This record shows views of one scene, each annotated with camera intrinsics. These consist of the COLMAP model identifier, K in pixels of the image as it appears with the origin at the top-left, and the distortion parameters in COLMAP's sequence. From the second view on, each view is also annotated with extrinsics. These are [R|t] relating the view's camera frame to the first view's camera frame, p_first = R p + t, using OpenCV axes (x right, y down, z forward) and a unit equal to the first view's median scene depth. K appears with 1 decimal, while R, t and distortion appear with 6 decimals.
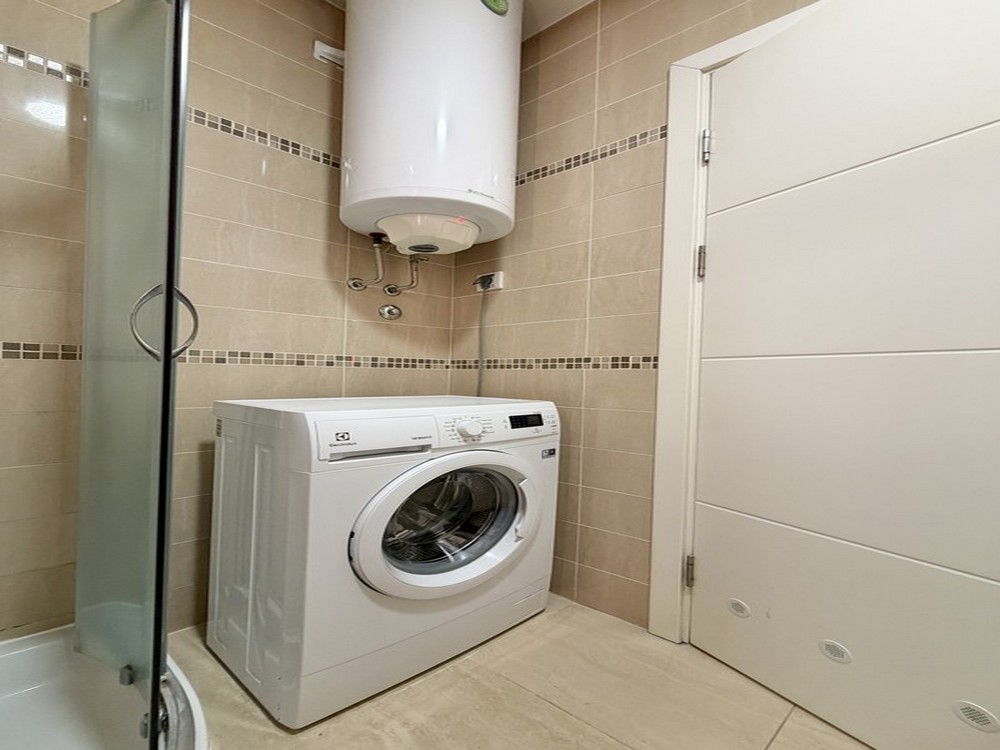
lens RADIAL K [[398.5, 0, 499.9], [0, 398.5, 377.8], [0, 0, 1]] dist [-0.001166, -0.000166]
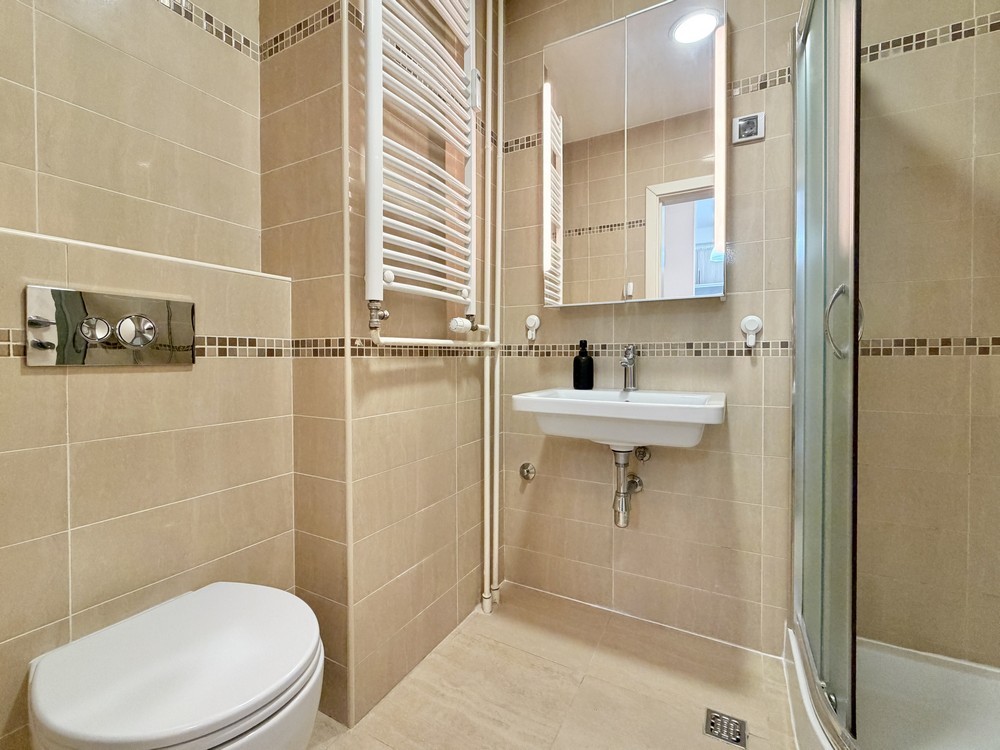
lens RADIAL K [[398.5, 0, 499.9], [0, 398.5, 377.8], [0, 0, 1]] dist [-0.001166, -0.000166]
pose [[0.984281, -0.018300, 0.175661, -0.591211], [0.012979, 0.999423, 0.031392, -0.013071], [-0.176134, -0.028618, 0.983950, 0.433904]]
